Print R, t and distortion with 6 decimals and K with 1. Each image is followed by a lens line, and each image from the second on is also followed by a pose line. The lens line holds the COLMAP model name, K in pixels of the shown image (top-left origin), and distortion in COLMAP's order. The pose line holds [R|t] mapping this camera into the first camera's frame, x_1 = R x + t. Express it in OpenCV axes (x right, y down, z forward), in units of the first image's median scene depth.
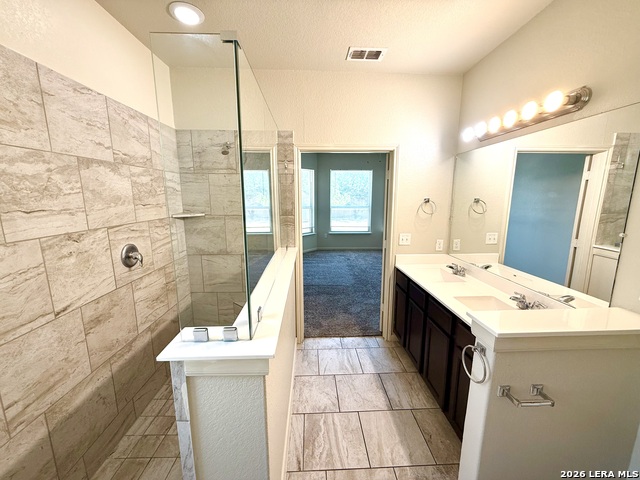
lens RADIAL K [[254.8, 0, 319.0], [0, 254.8, 239.6], [0, 0, 1]] dist [0.000271, 0.000039]
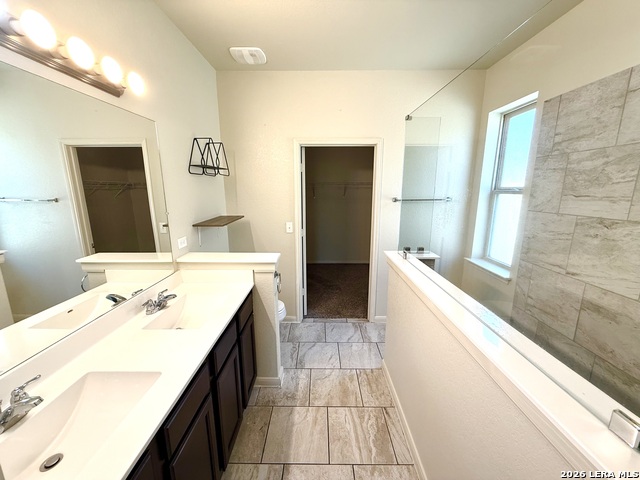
lens RADIAL K [[254.8, 0, 319.0], [0, 254.8, 239.6], [0, 0, 1]] dist [0.000271, 0.000039]
pose [[-0.999246, -0.001521, 0.038809, 0.198218], [0.012724, 0.931262, 0.364129, -0.320934], [-0.036695, 0.364348, -0.930540, 1.884149]]
